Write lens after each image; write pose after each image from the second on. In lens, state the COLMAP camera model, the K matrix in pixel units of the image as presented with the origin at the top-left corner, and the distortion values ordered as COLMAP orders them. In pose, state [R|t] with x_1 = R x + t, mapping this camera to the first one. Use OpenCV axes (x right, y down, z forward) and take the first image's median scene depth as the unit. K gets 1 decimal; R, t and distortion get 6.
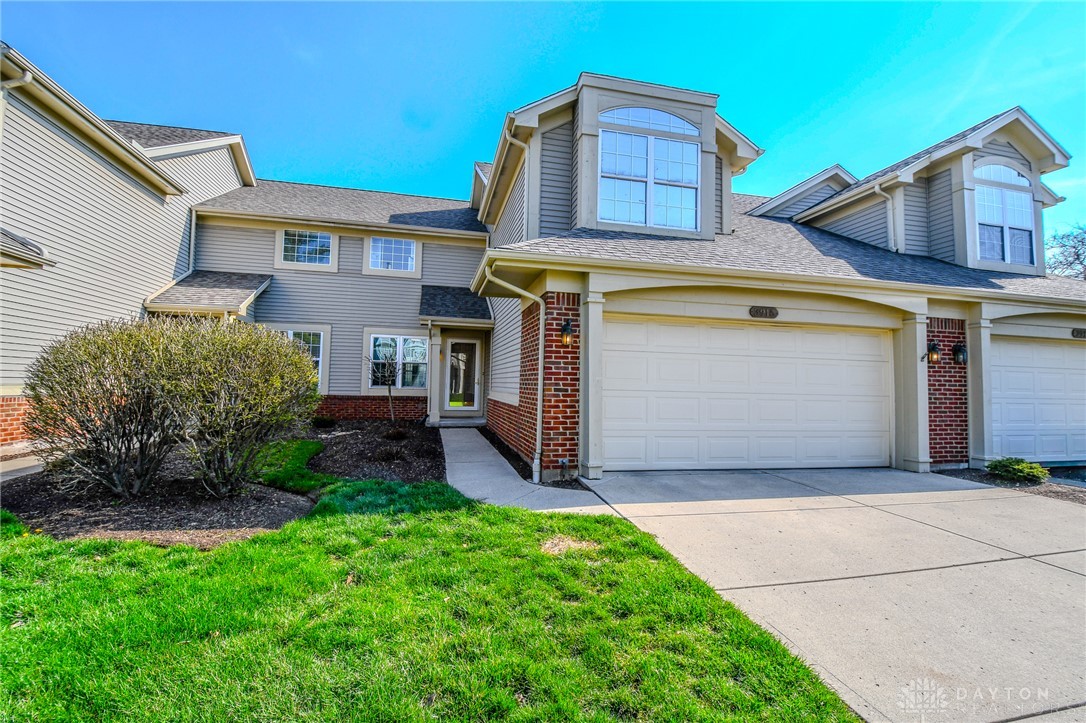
lens RADIAL K [[472.8, 0, 541.9], [0, 472.8, 360.2], [0, 0, 1]] dist [-0.020249, -0.004396]
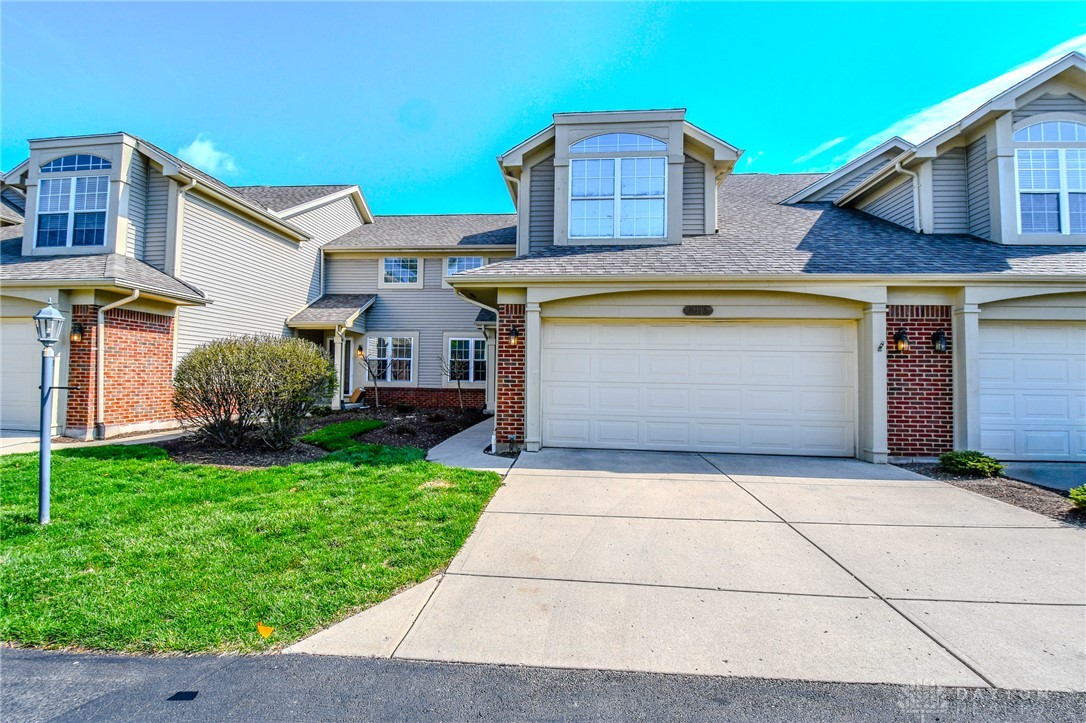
lens RADIAL K [[472.8, 0, 547.3], [0, 472.8, 359.8], [0, 0, 1]] dist [-0.020249, -0.004396]
pose [[0.953655, -0.018605, -0.300328, 0.402724], [0.021049, 0.999766, 0.004905, 0.001197], [0.300166, -0.010999, 0.953823, -0.140969]]
